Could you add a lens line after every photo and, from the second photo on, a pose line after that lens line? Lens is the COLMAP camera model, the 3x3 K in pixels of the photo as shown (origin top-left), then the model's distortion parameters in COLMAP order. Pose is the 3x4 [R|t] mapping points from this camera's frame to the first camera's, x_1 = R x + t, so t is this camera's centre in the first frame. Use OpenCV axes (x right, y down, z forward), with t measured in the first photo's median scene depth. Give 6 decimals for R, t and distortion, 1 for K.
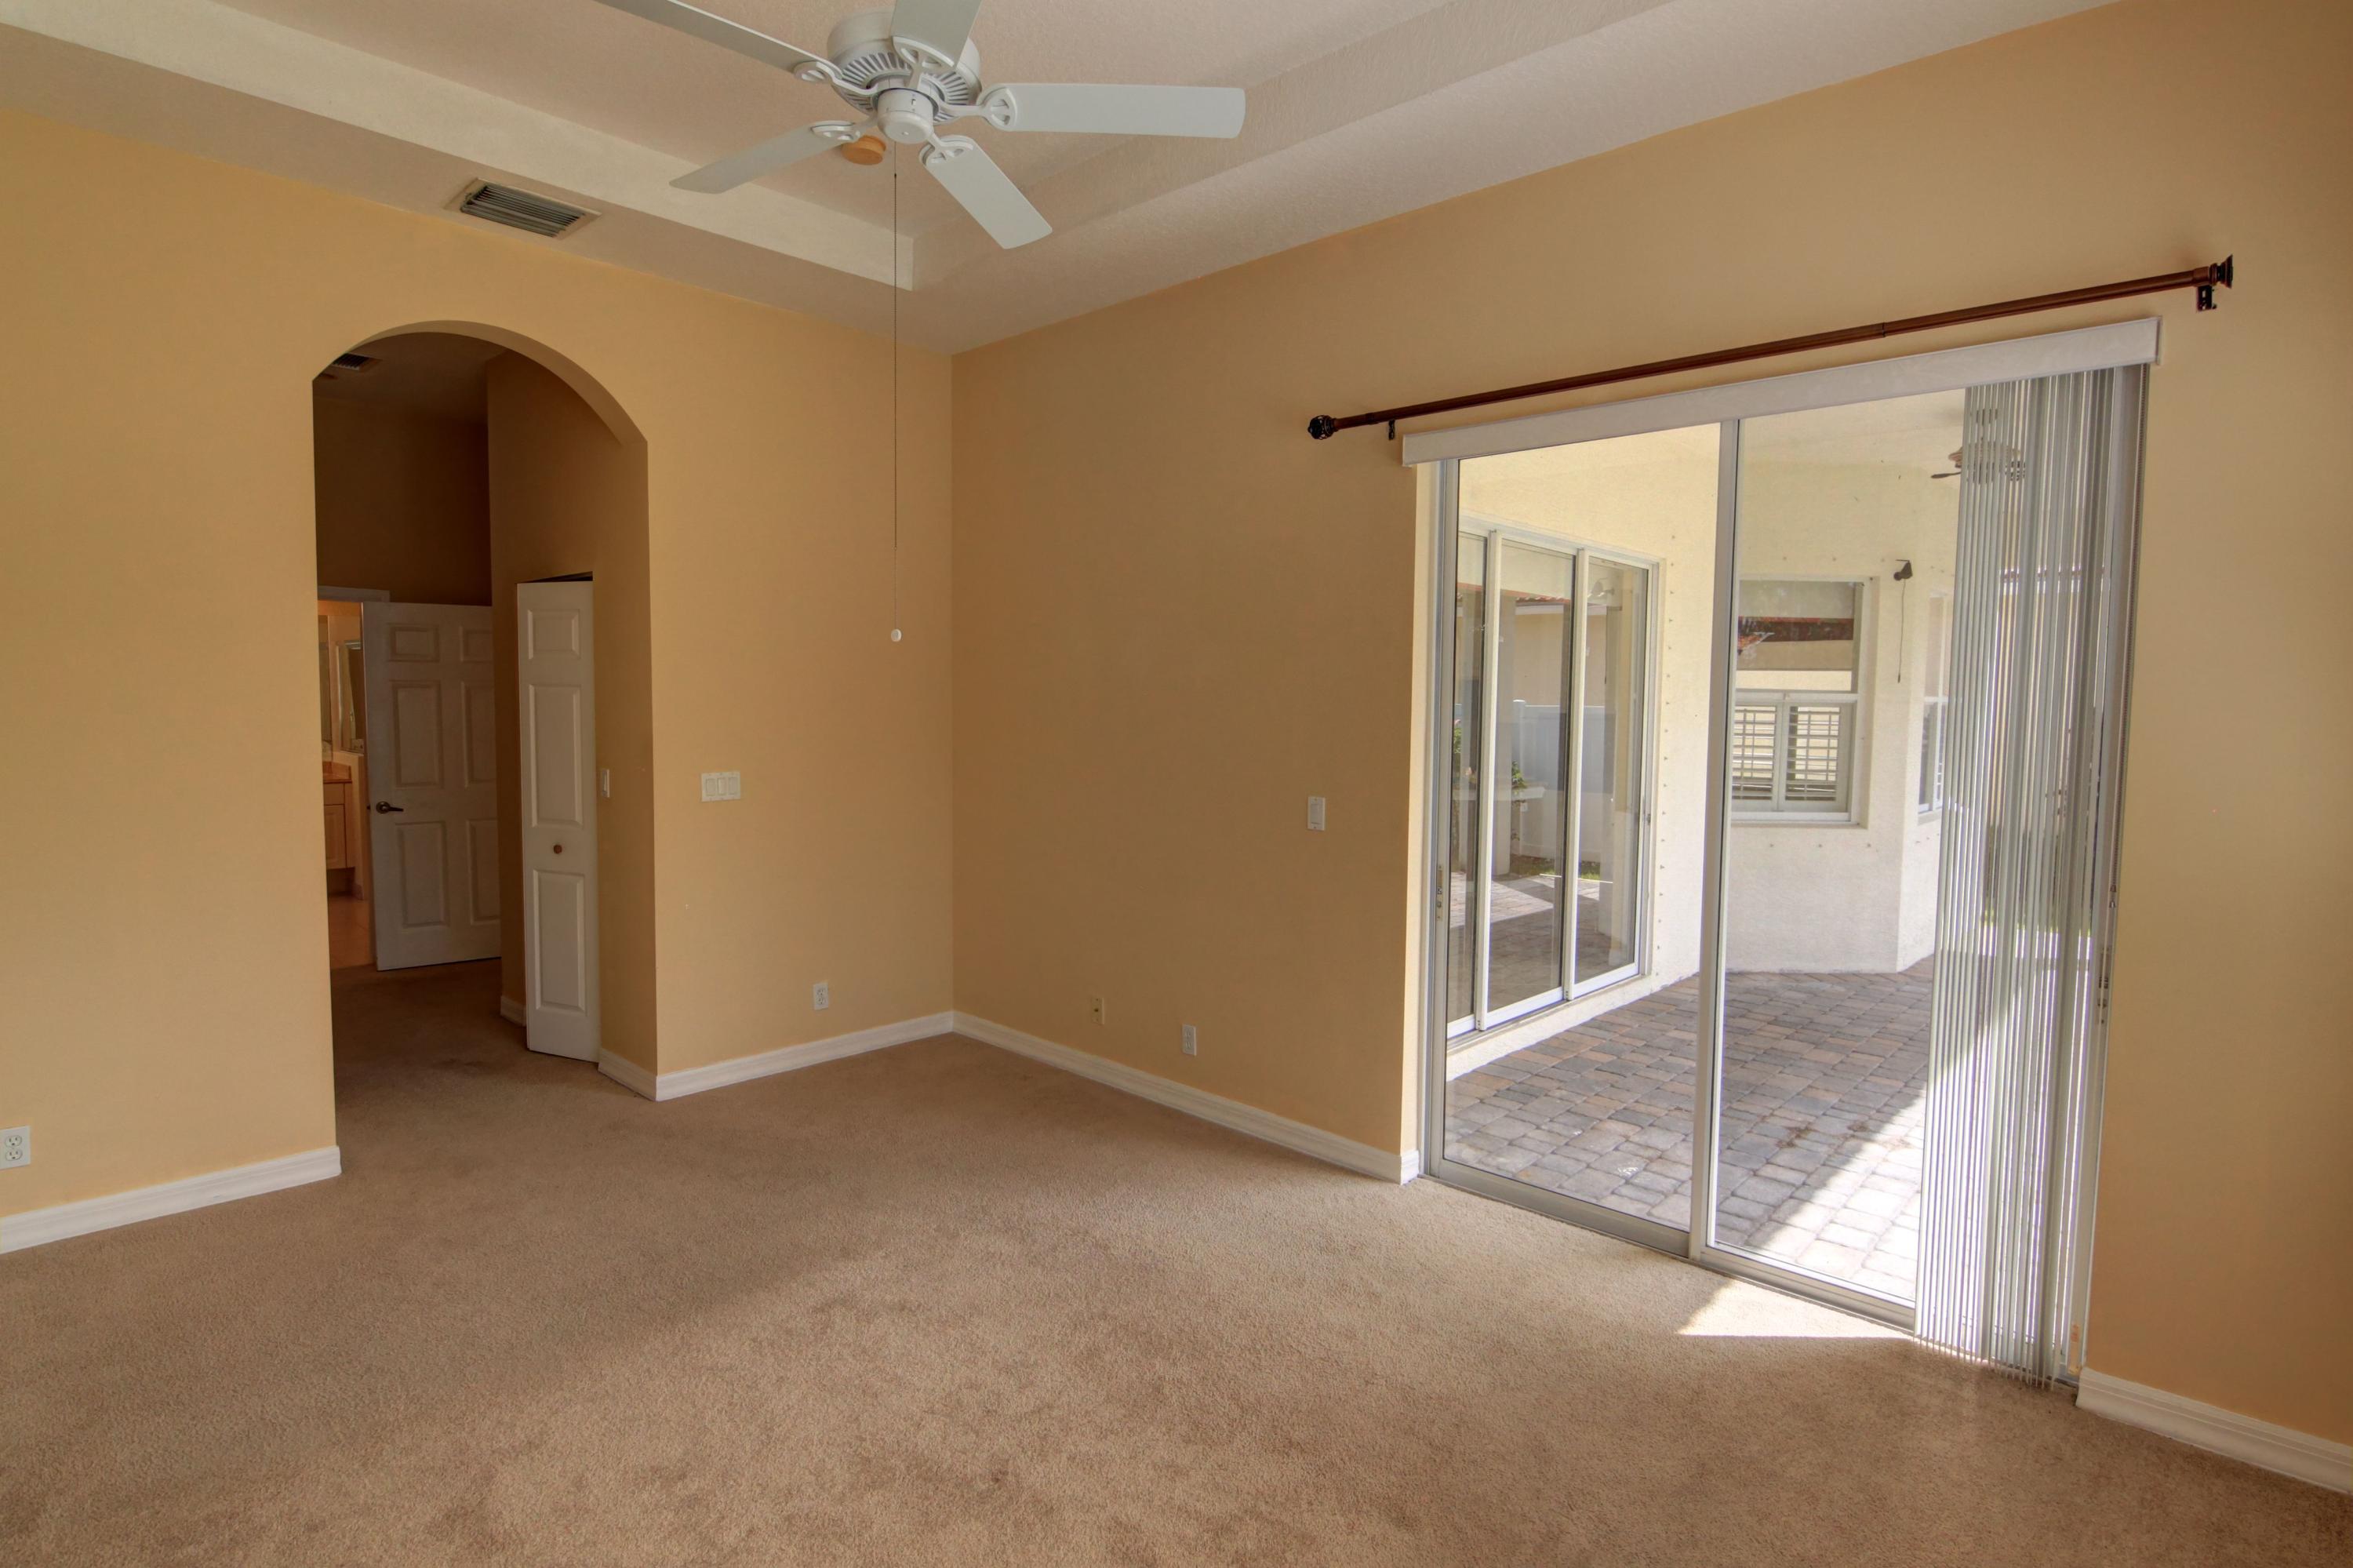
lens RADIAL K [[1207.9, 0, 1177.5], [0, 1207.9, 785.5], [0, 0, 1]] dist [-0.005056, -0.004083]
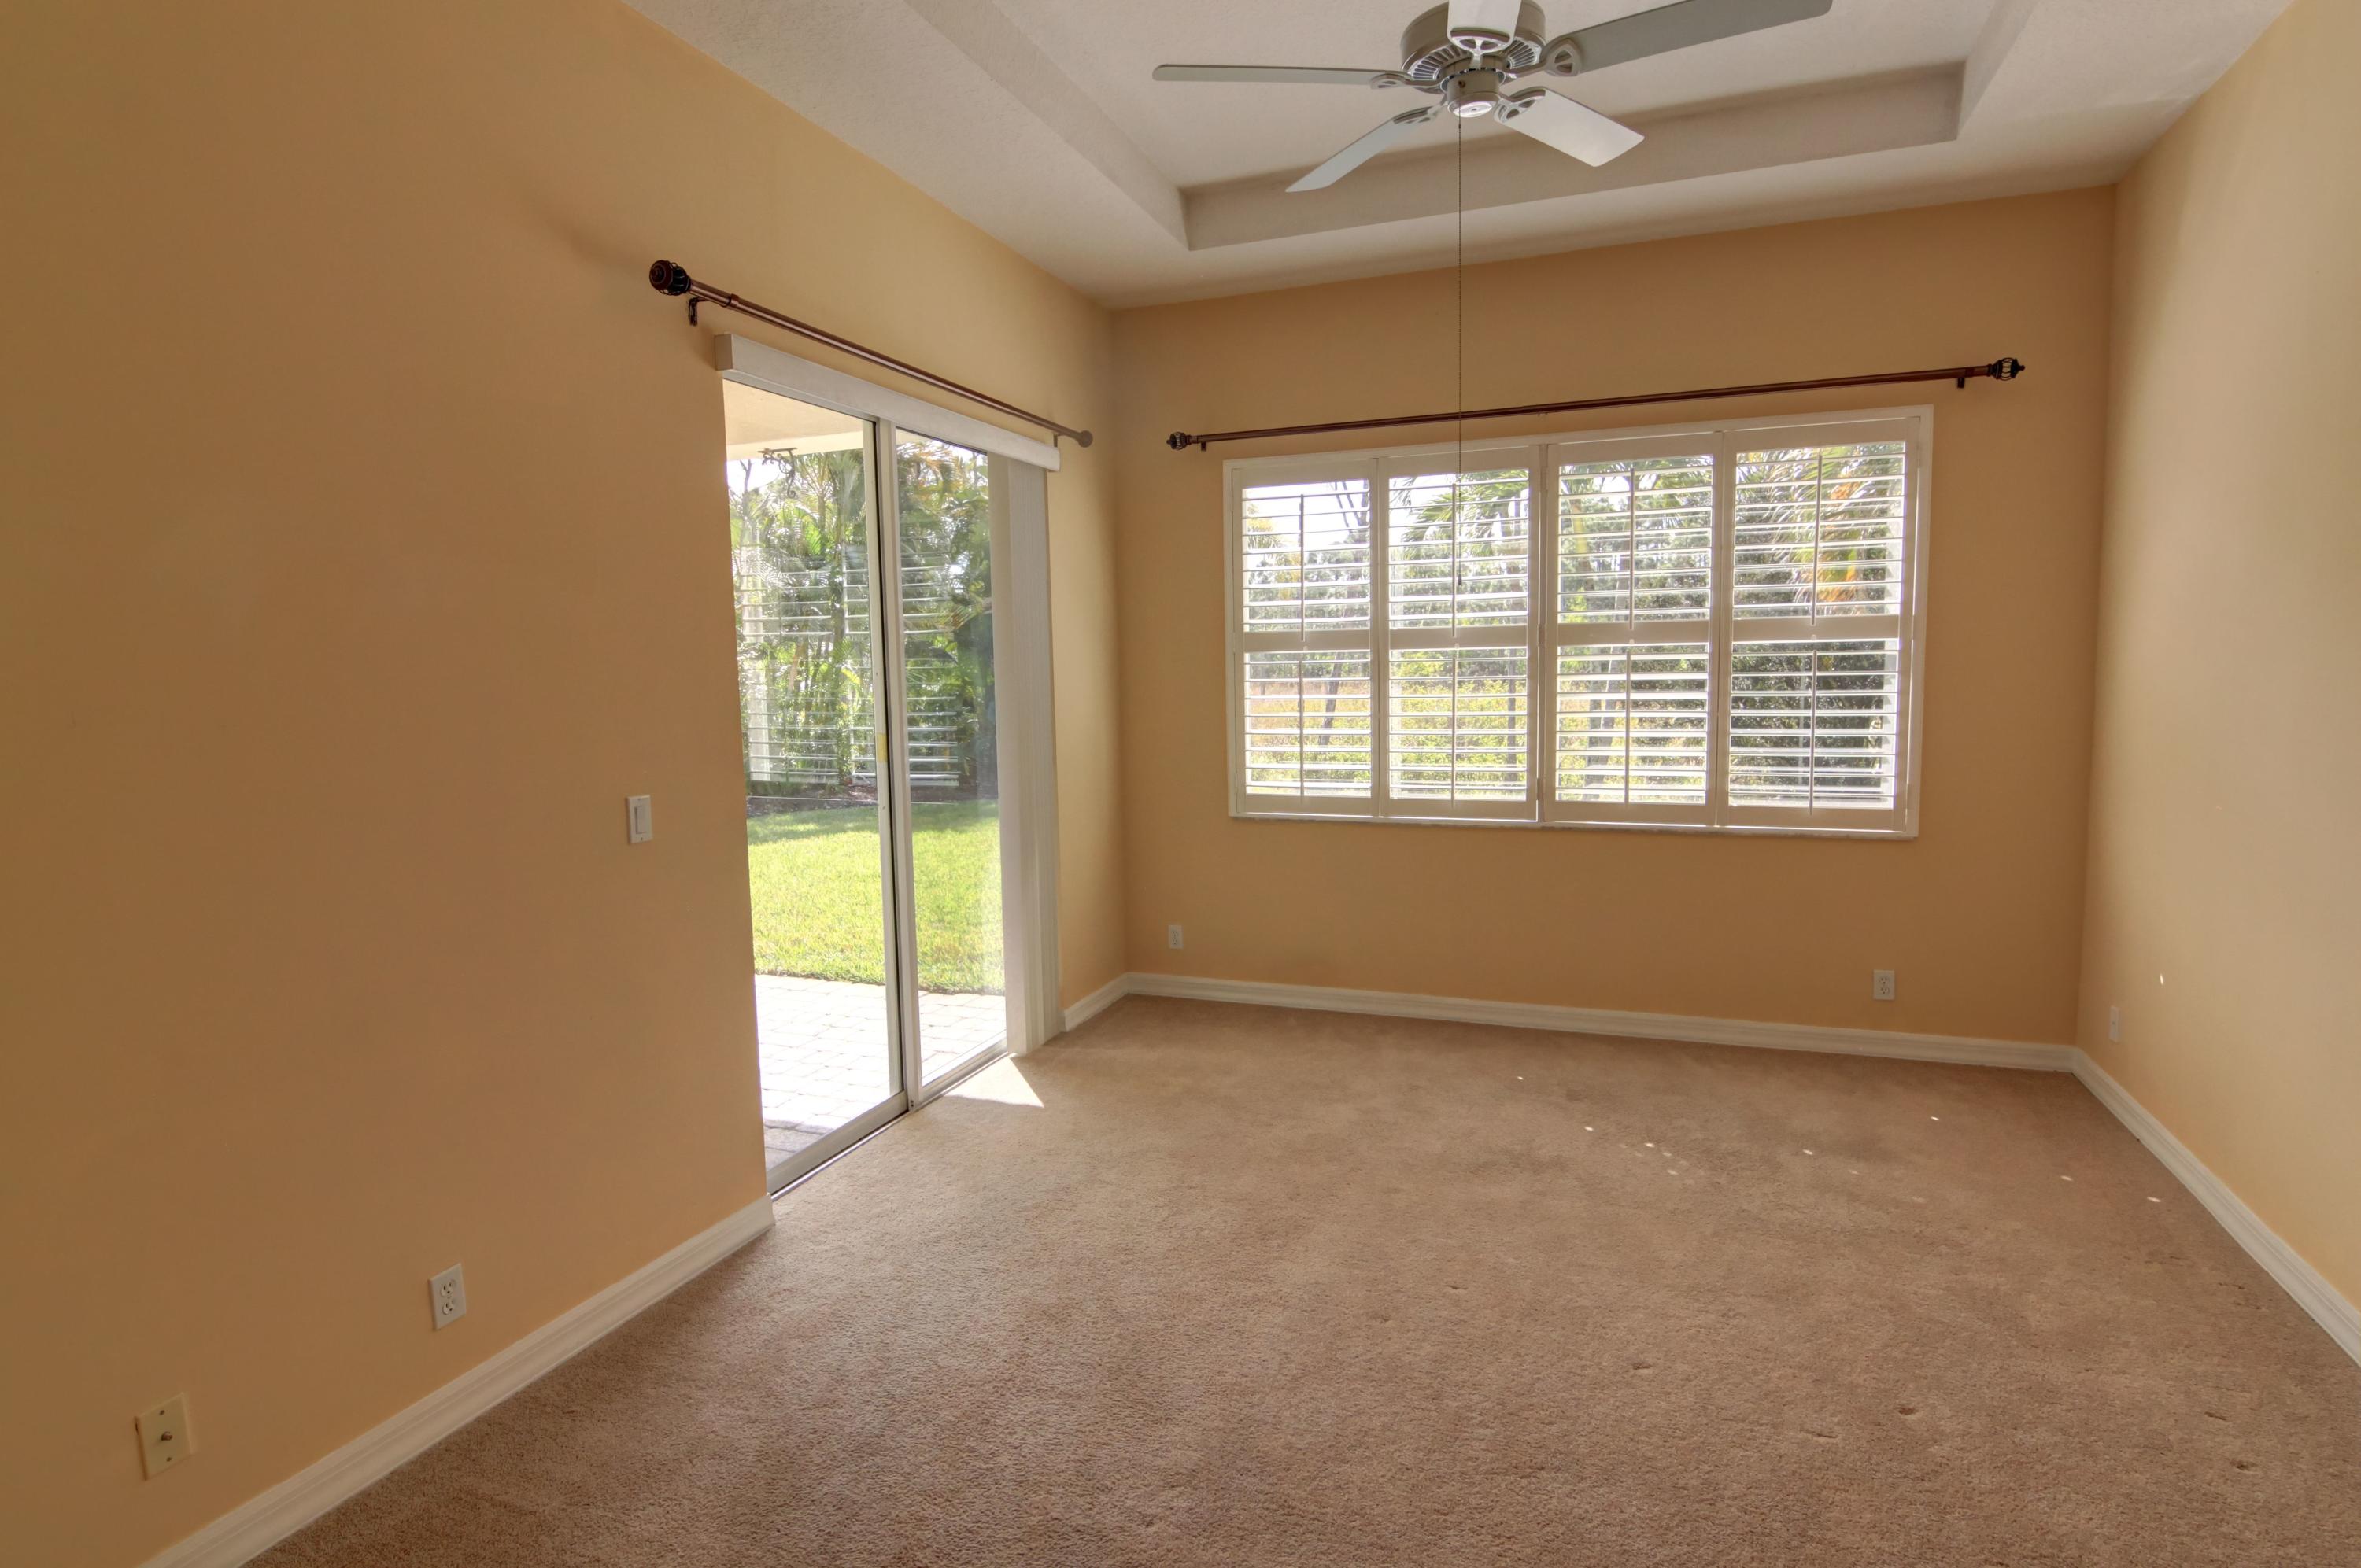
lens RADIAL K [[1211.8, 0, 1181.7], [0, 1211.8, 776.9], [0, 0, 1]] dist [-0.005056, -0.004083]
pose [[-0.389837, -0.087508, 0.916717, -0.655113], [0.081343, 0.988311, 0.128934, -0.066187], [-0.917284, 0.124831, -0.378162, 0.975641]]
